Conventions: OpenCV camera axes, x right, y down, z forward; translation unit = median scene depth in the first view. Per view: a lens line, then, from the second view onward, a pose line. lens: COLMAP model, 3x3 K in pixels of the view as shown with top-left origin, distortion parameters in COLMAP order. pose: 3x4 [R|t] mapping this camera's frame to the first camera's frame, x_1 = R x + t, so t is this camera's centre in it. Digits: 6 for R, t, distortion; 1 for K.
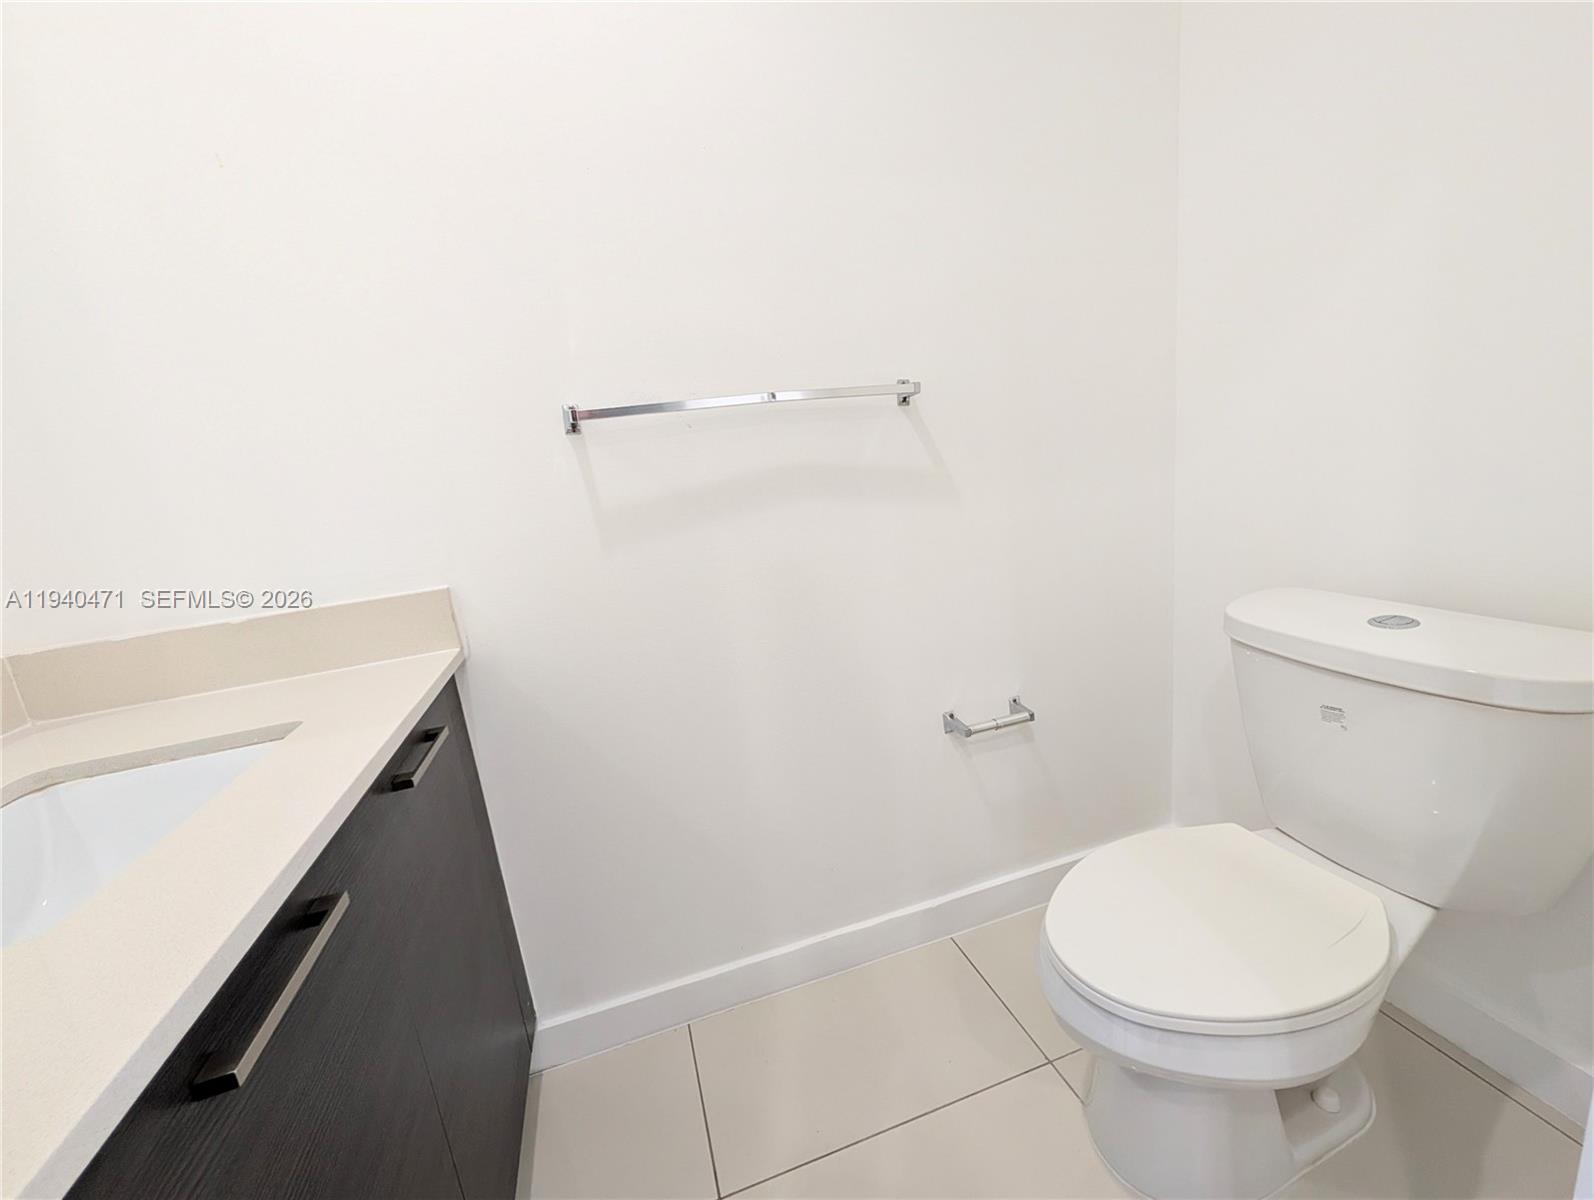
lens RADIAL K [[617.7, 0, 771.3], [0, 617.7, 609.2], [0, 0, 1]] dist [-0.000797, -0.000069]
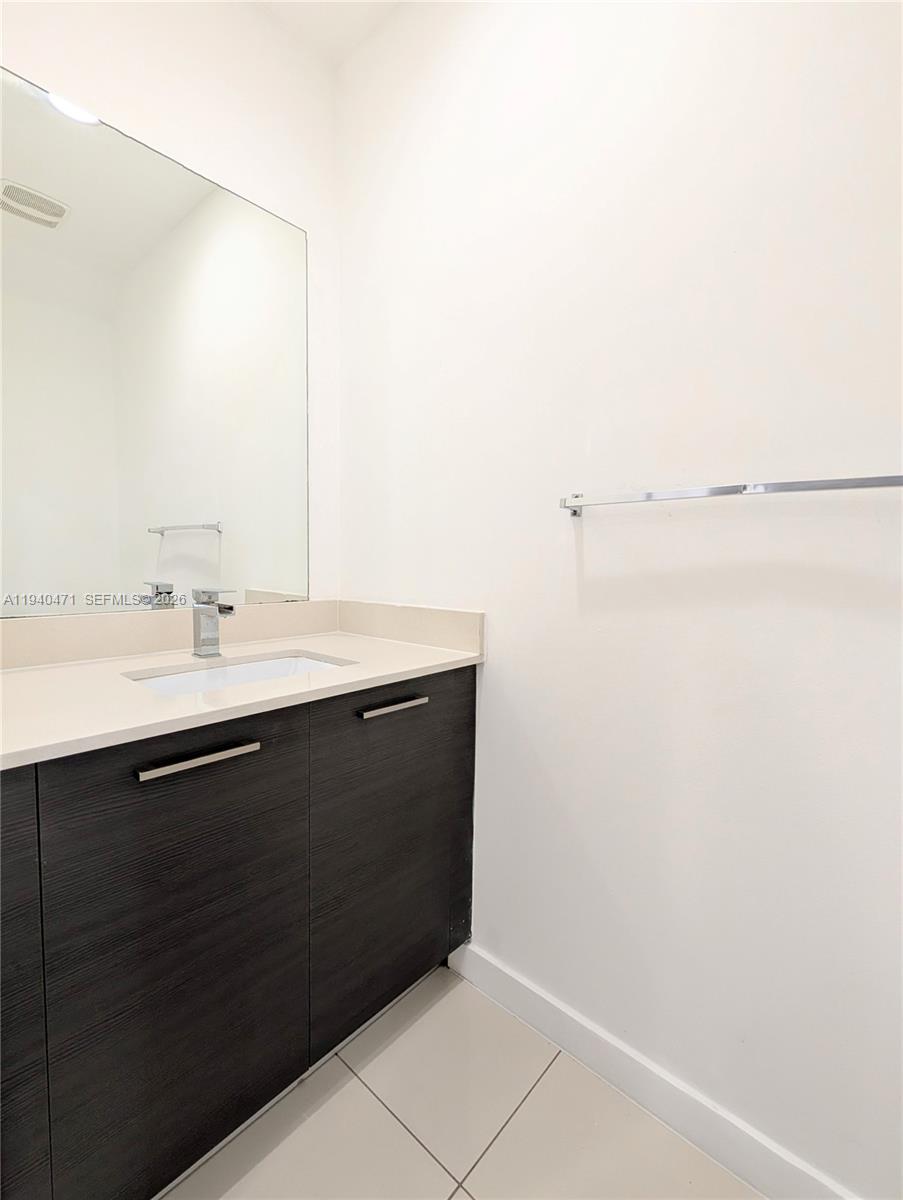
lens RADIAL K [[519.0, 0, 445.6], [0, 519.0, 595.4], [0, 0, 1]] dist [-0.000173, 0.000106]
pose [[0.524954, 0.180837, -0.831698, 0.452043], [-0.252984, 0.966157, 0.050394, -0.113633], [0.812664, 0.183952, 0.552937, 0.227515]]
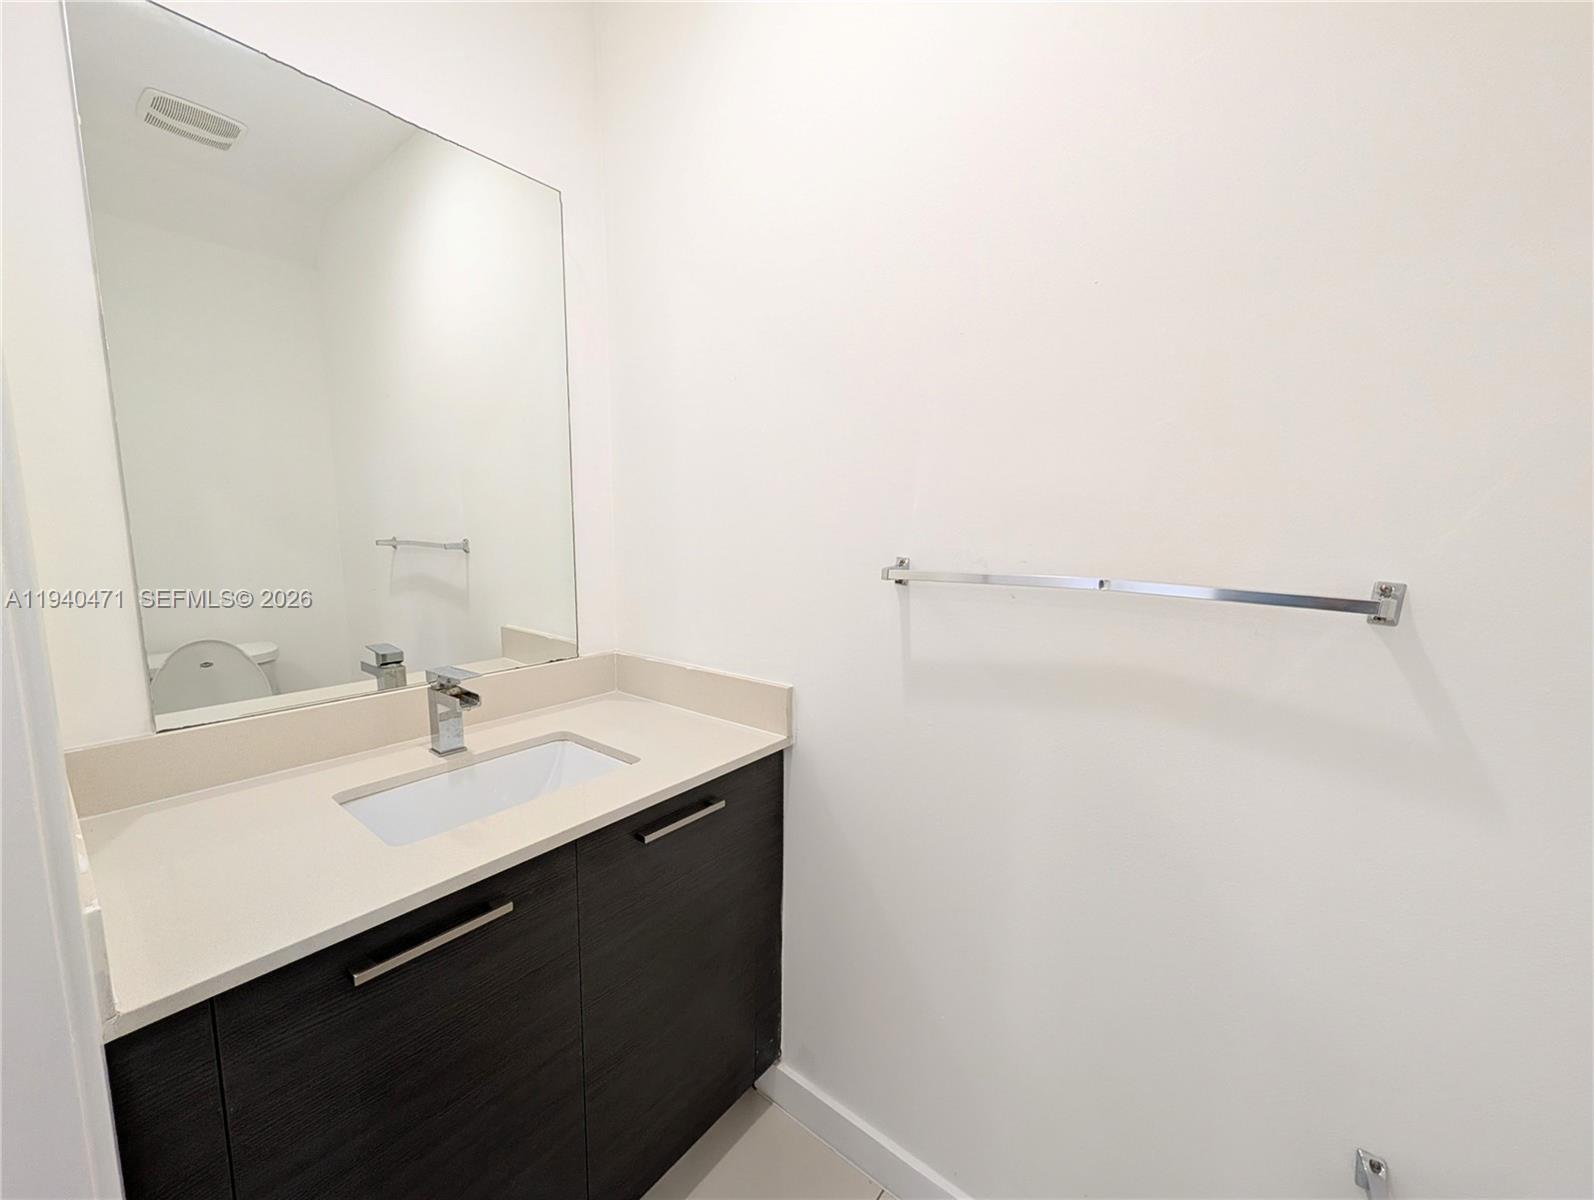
lens RADIAL K [[610.5, 0, 790.2], [0, 610.5, 608.3], [0, 0, 1]] dist [-0.001367, -0.000150]
pose [[0.575321, 0.223144, -0.786901, 0.389570], [-0.246339, 0.964668, 0.093450, -0.294815], [0.779951, 0.140080, 0.609963, 0.234321]]
